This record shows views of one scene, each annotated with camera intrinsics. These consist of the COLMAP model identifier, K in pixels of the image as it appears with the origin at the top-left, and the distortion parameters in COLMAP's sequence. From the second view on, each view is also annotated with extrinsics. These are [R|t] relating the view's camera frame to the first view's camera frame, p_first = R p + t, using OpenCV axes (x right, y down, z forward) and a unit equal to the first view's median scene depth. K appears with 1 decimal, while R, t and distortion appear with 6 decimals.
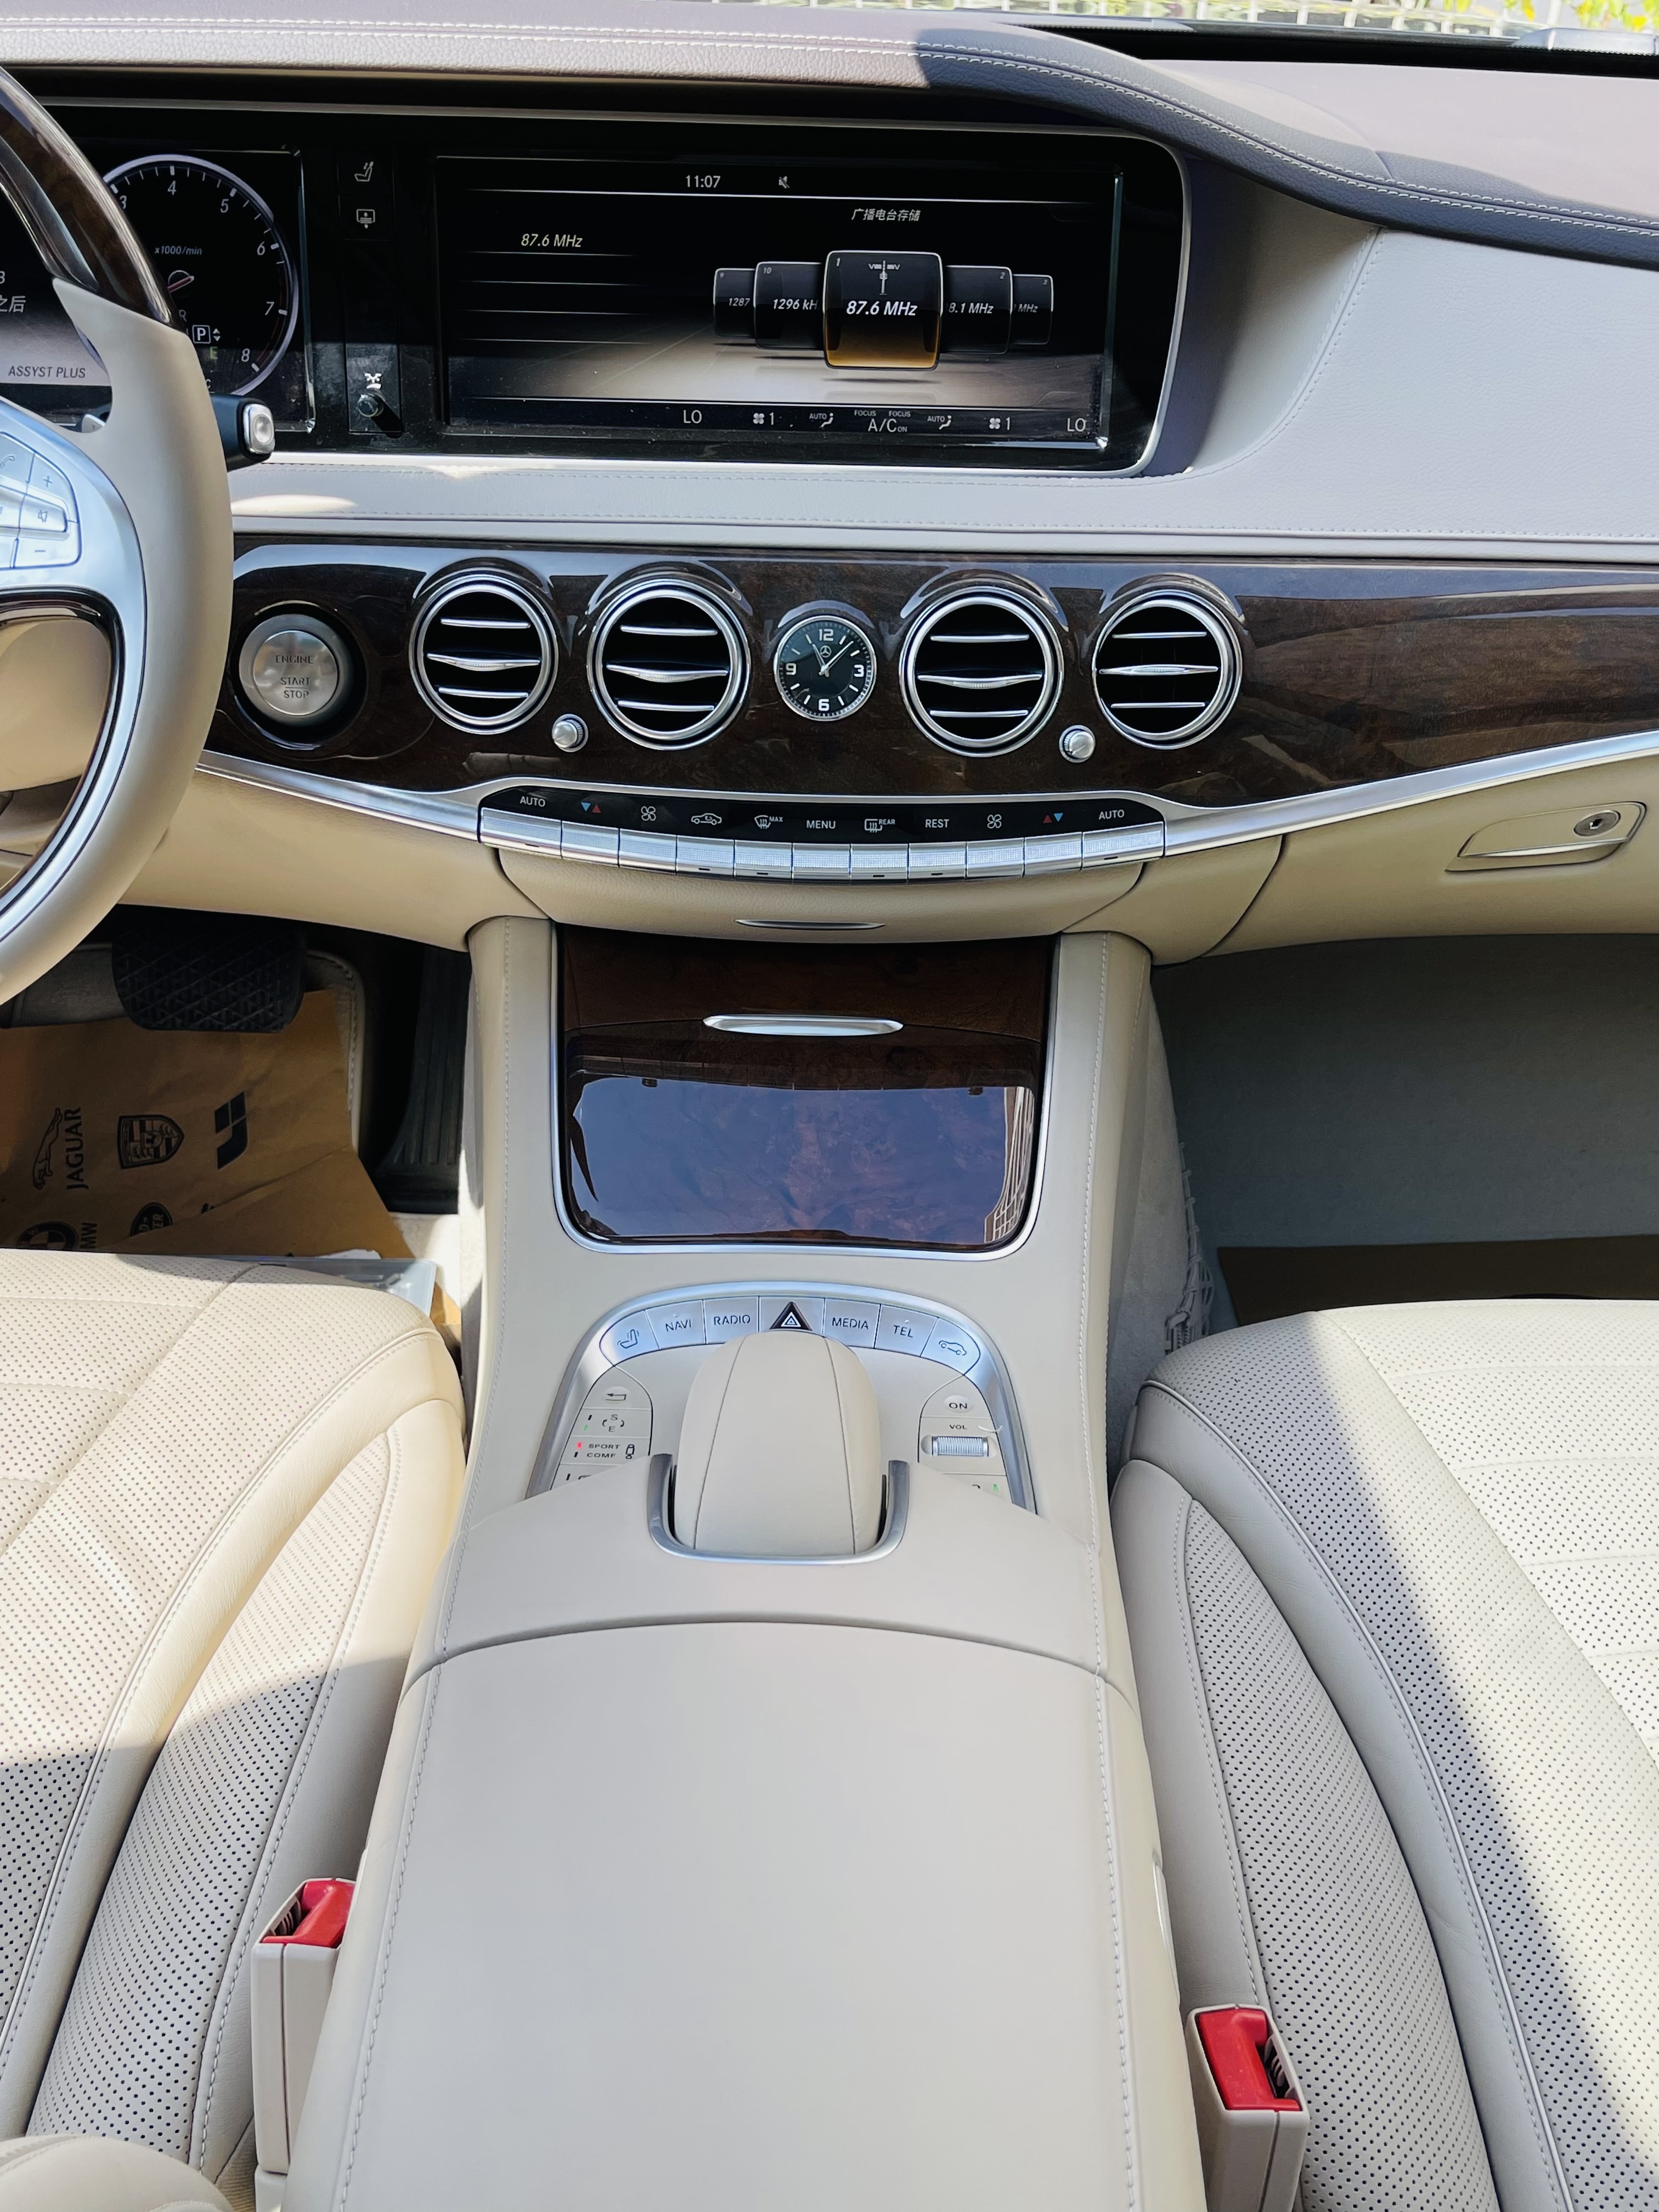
lens RADIAL K [[2134.5, 0, 836.5], [0, 2134.5, 1111.8], [0, 0, 1]] dist [0.017930, 0.000000]
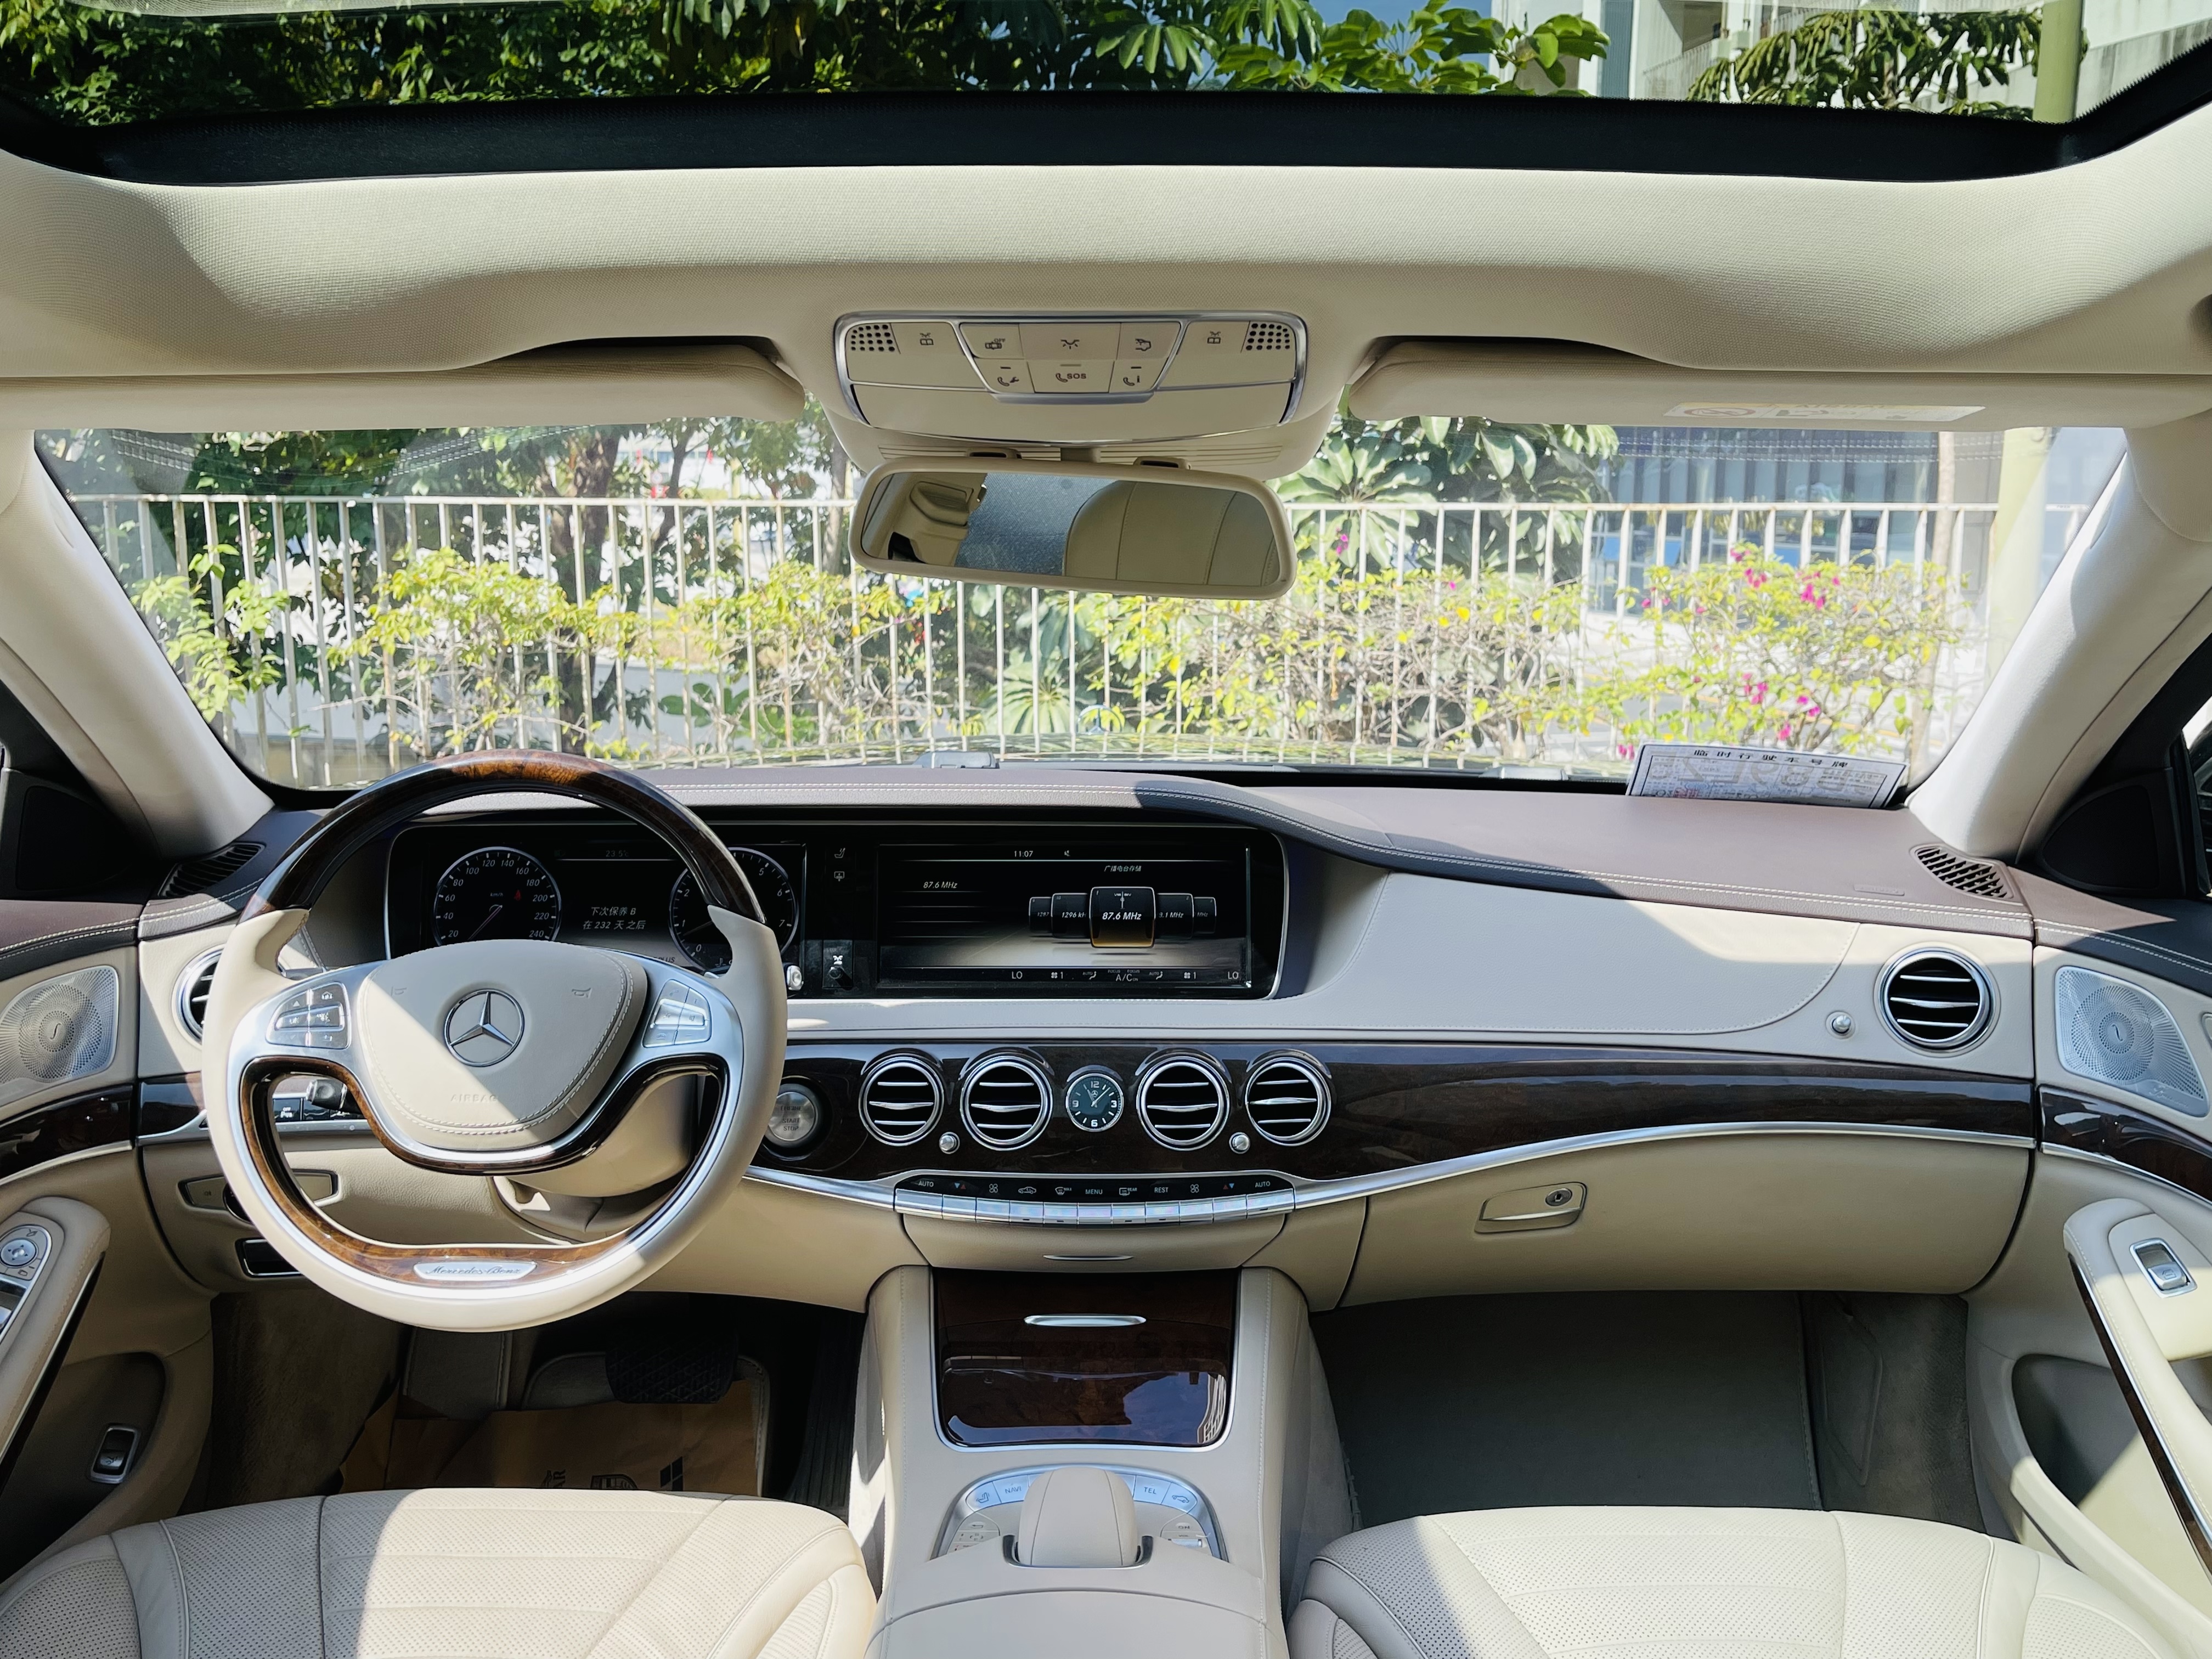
lens RADIAL K [[1918.6, 0, 1095.2], [0, 1918.6, 833.5], [0, 0, 1]] dist [0.036928, -0.009005]
pose [[0.999808, -0.019203, 0.003805, -0.006441], [0.019085, 0.912824, -0.407906, 0.229046], [0.004360, 0.407901, 0.913016, -0.525076]]
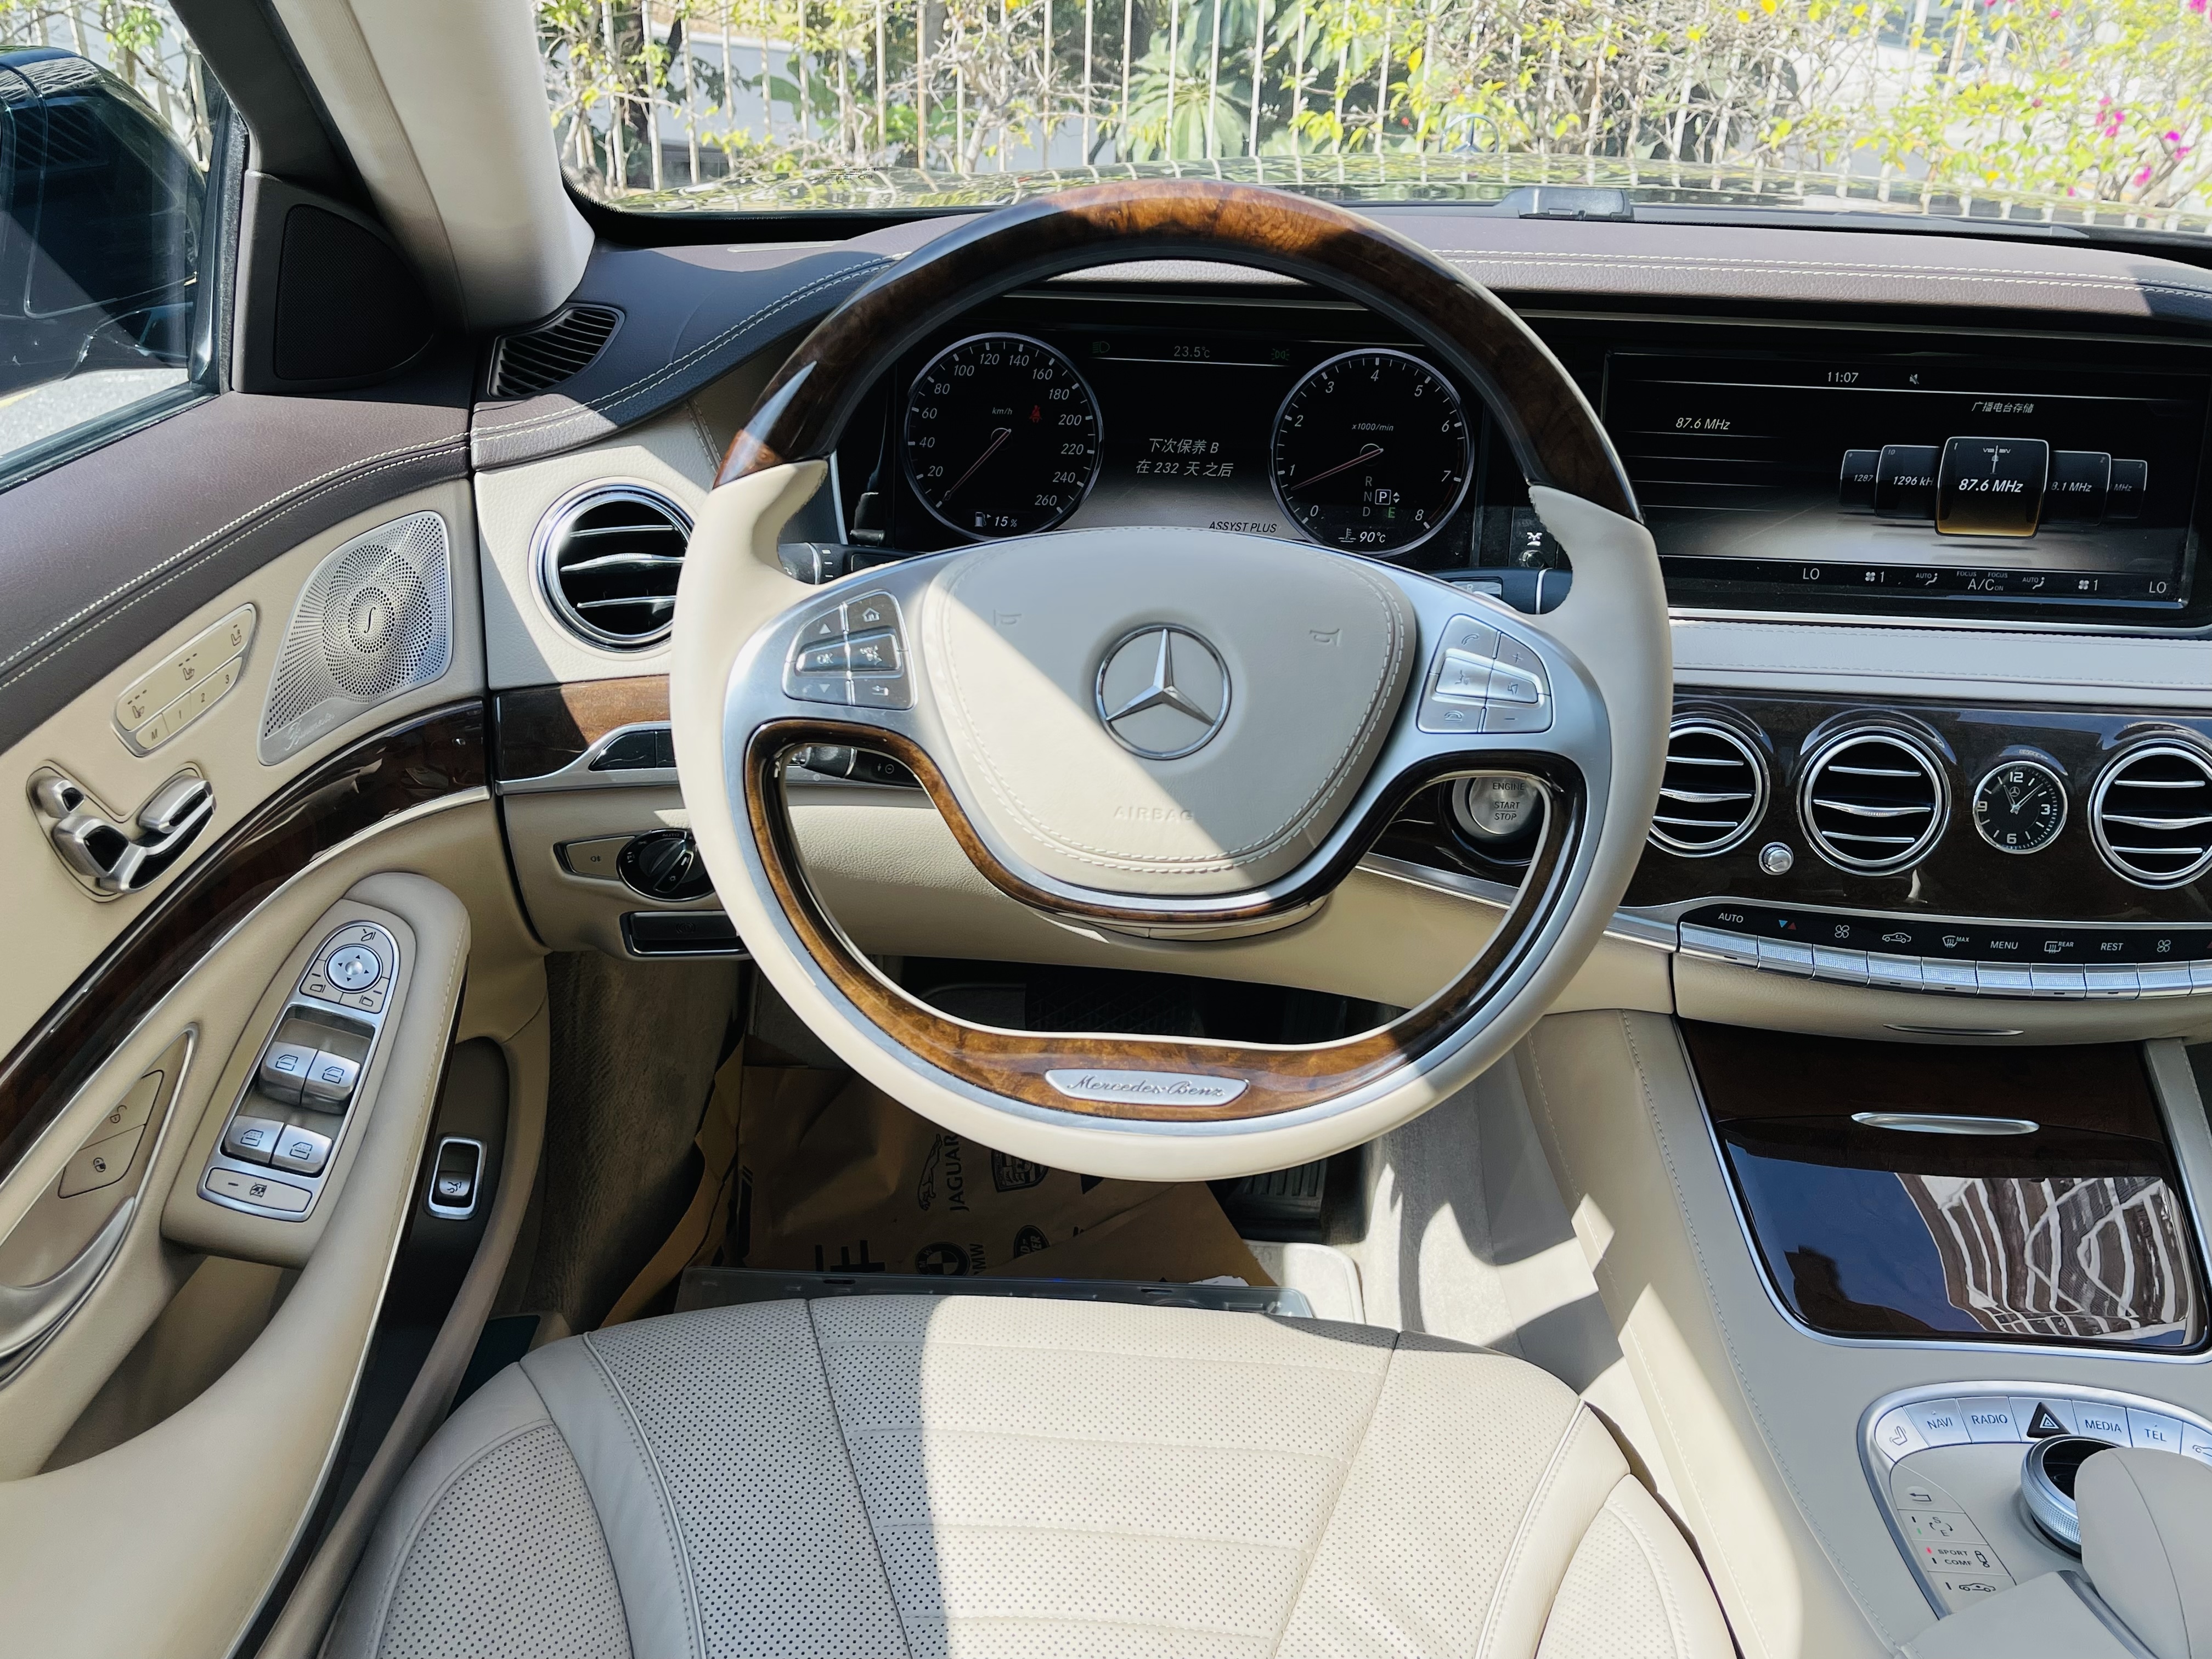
lens RADIAL K [[1918.6, 0, 1091.5], [0, 1918.6, 823.2], [0, 0, 1]] dist [0.036928, -0.009005]
pose [[0.999686, 0.024066, -0.006913, -0.460870], [-0.024760, 0.991238, -0.129745, -0.055497], [0.003730, 0.129876, 0.991523, 0.005494]]
